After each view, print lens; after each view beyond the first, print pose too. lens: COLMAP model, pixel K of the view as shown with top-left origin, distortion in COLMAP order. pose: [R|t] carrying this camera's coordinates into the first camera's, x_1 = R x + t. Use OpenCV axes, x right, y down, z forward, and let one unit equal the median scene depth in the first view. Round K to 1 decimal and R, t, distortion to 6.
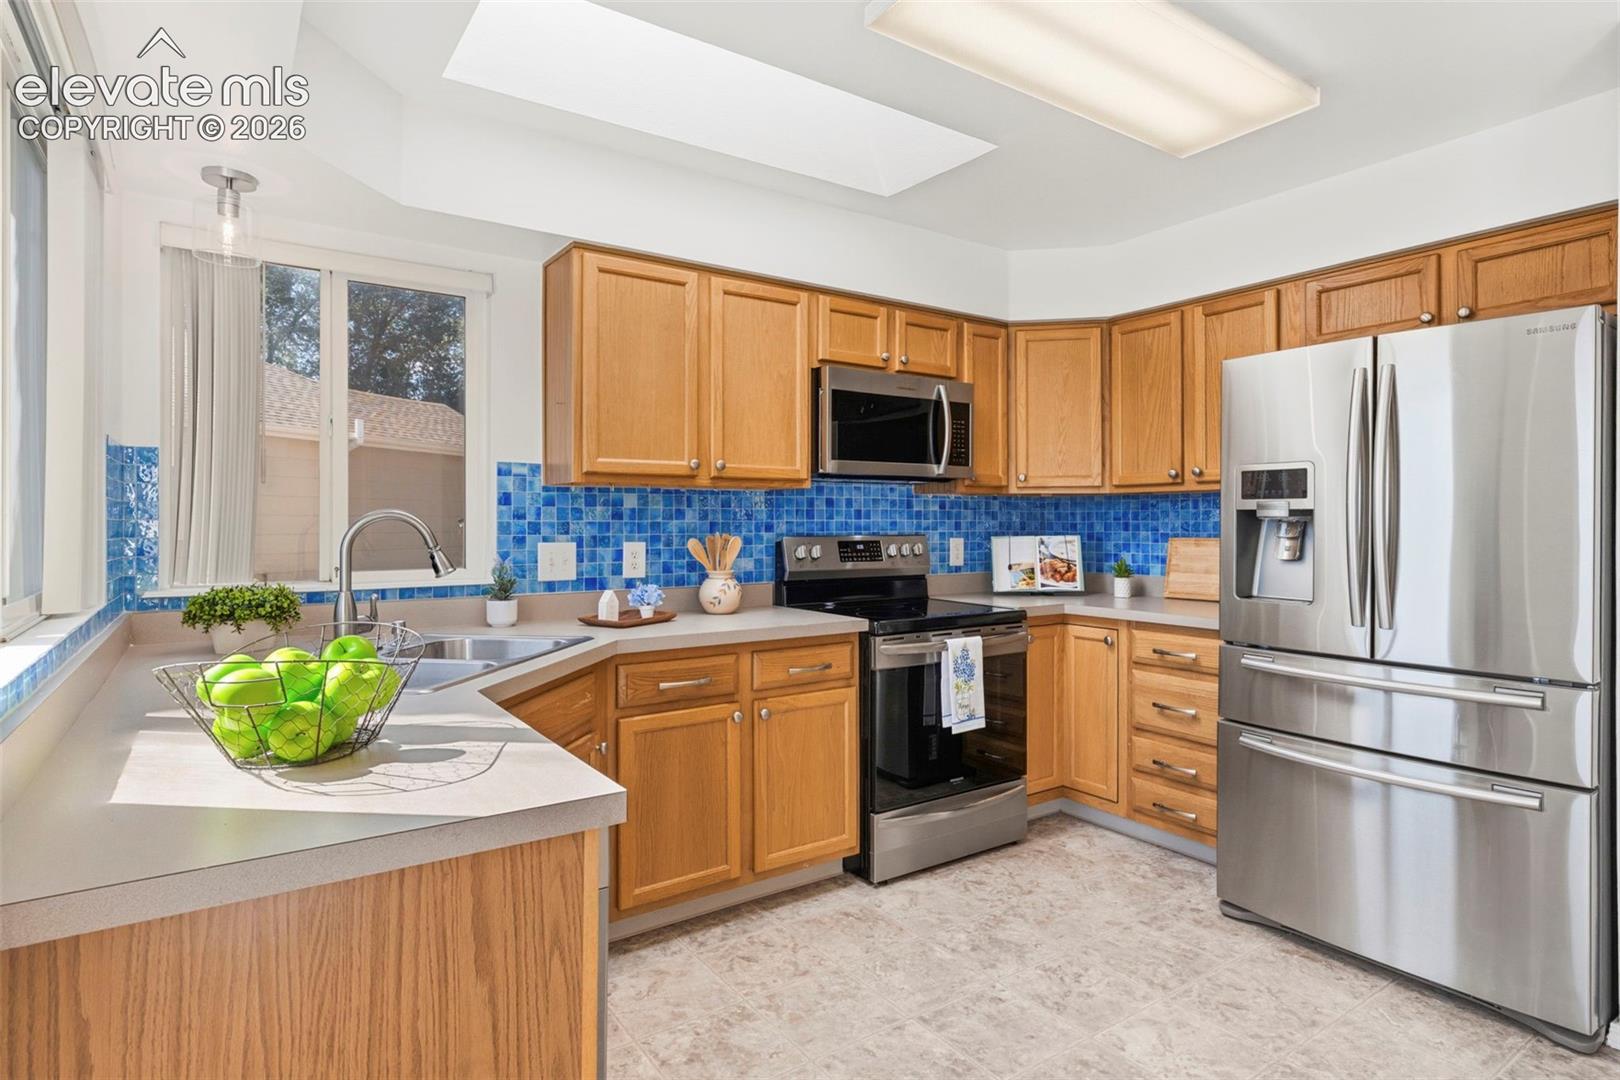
lens RADIAL K [[857.7, 0, 806.2], [0, 857.7, 520.4], [0, 0, 1]] dist [-0.001976, 0.001115]
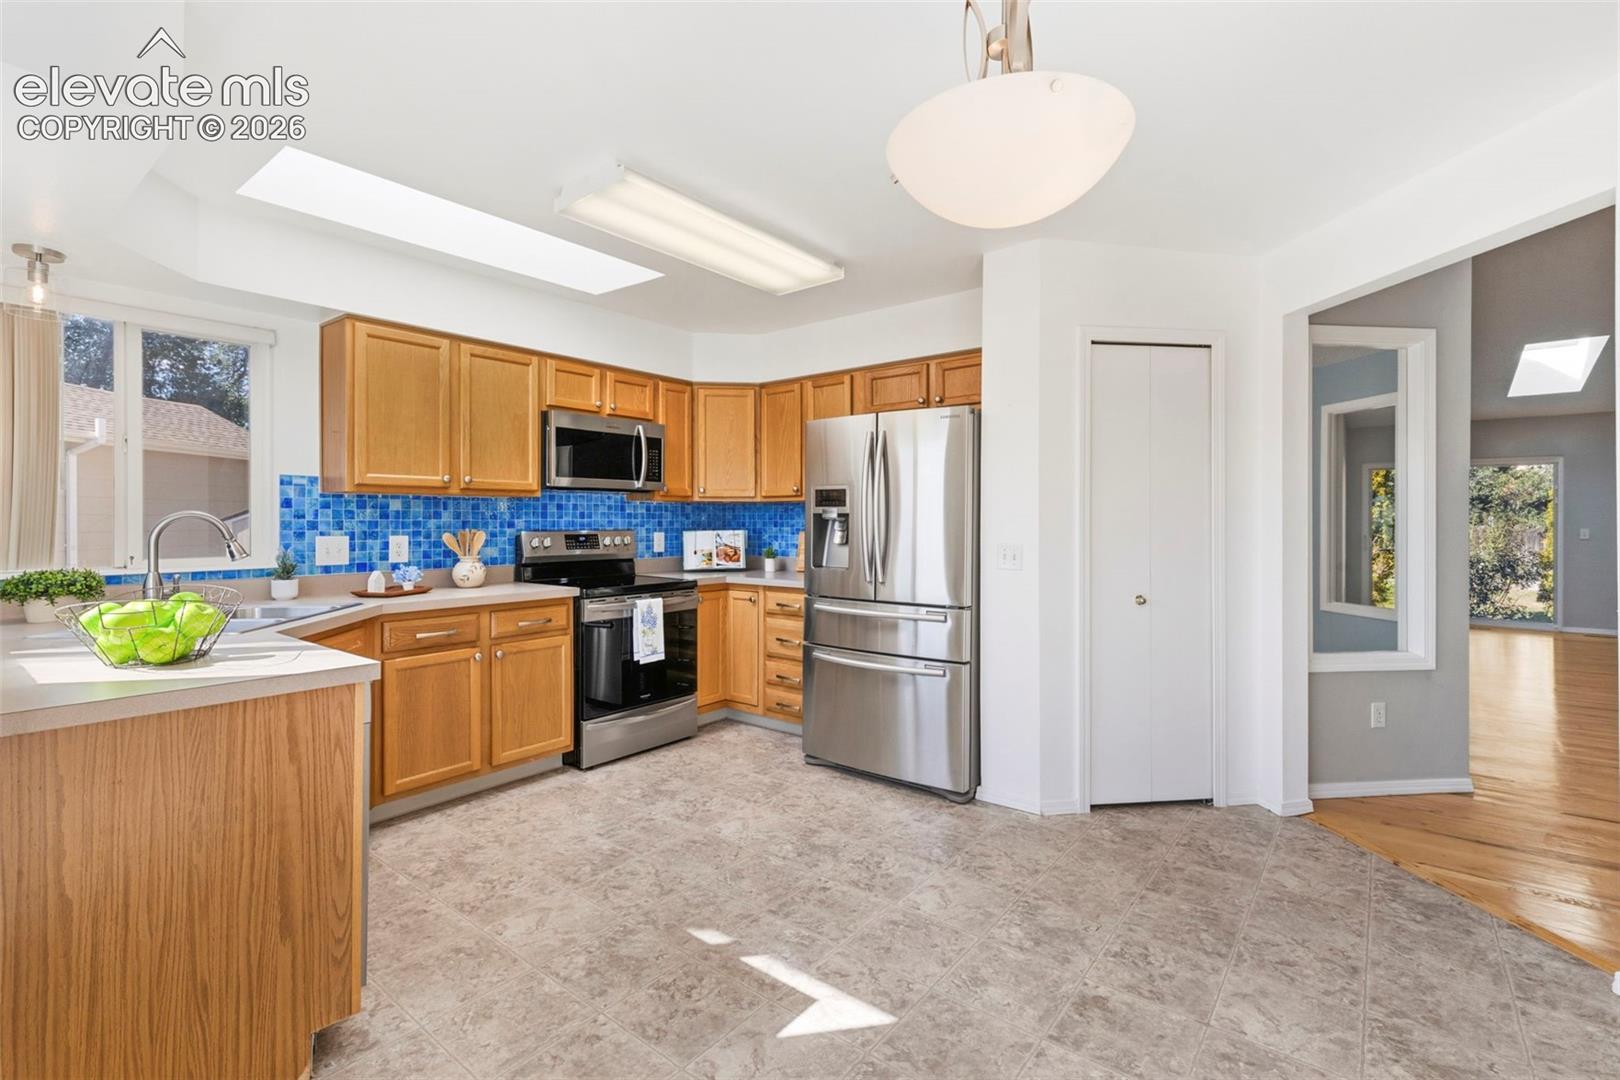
lens RADIAL K [[733.0, 0, 811.9], [0, 733.0, 522.2], [0, 0, 1]] dist [0.003742, 0.000312]
pose [[0.954899, -0.000163, 0.296931, 0.082558], [-0.000818, 0.999995, 0.003178, 0.000034], [-0.296930, -0.003278, 0.954893, -0.313403]]
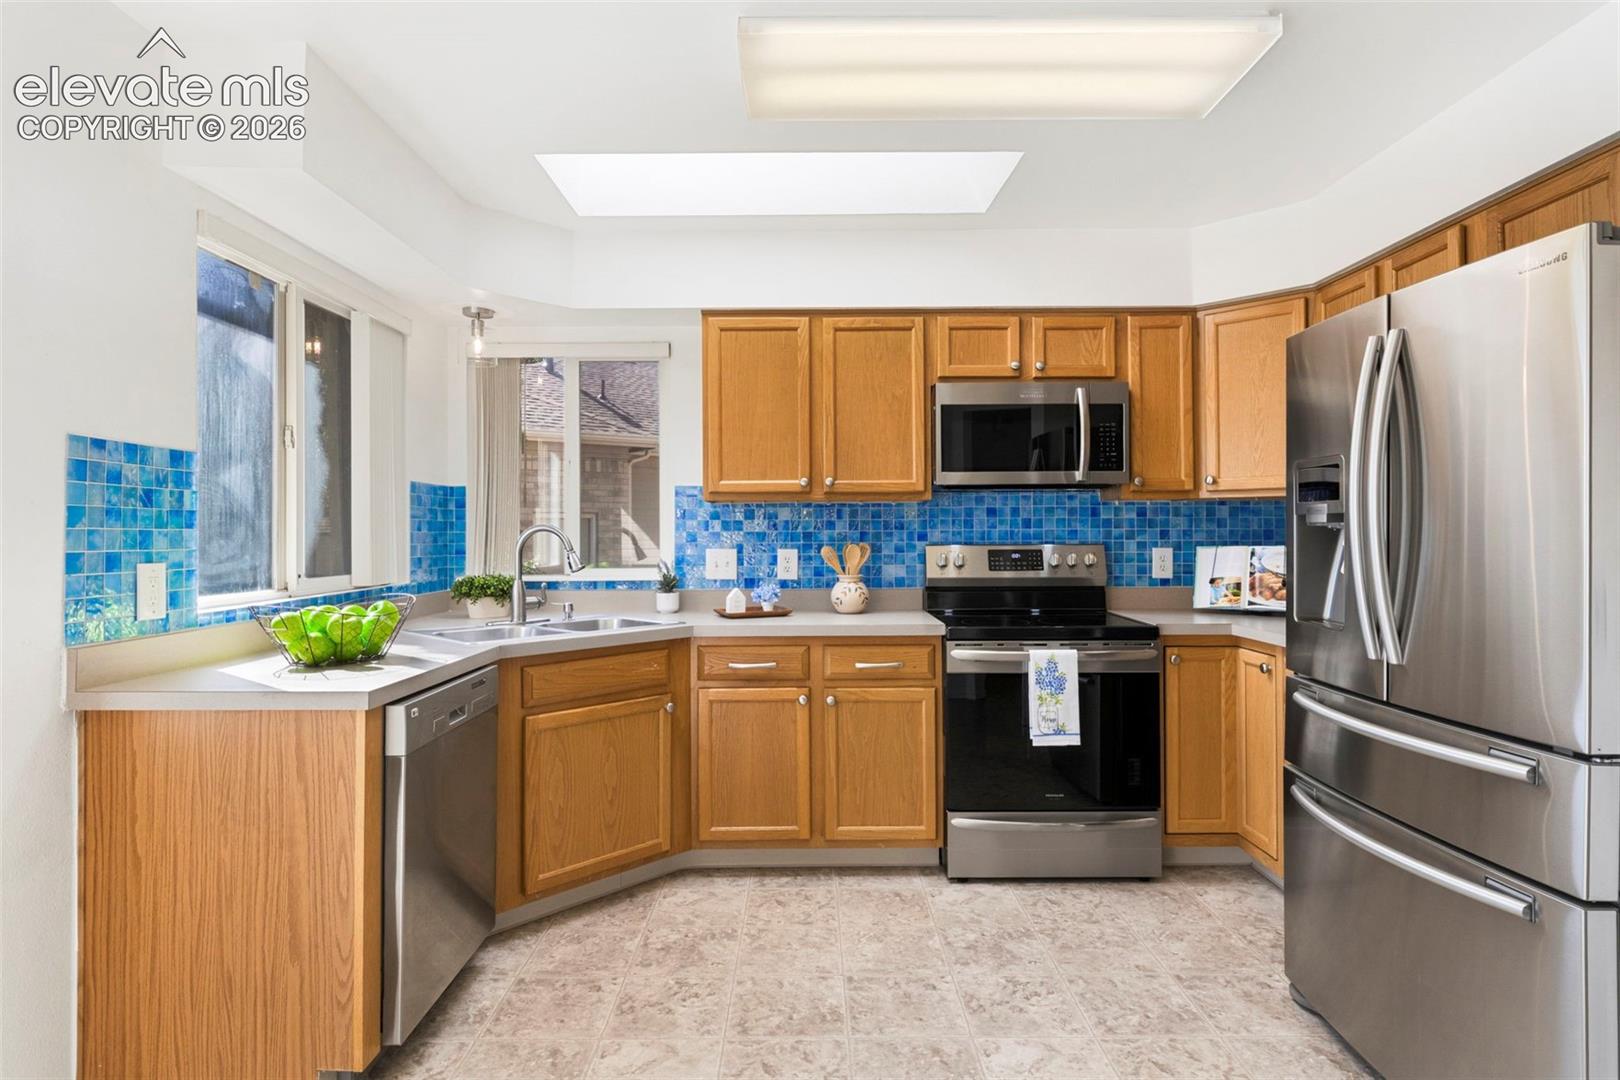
lens RADIAL K [[881.9, 0, 813.1], [0, 881.9, 524.2], [0, 0, 1]] dist [-0.000981, 0.000985]
pose [[0.825232, -0.008769, -0.564726, 0.569529], [0.005061, 0.999954, -0.008131, 0.001352], [0.564771, 0.003852, 0.825239, 0.021006]]
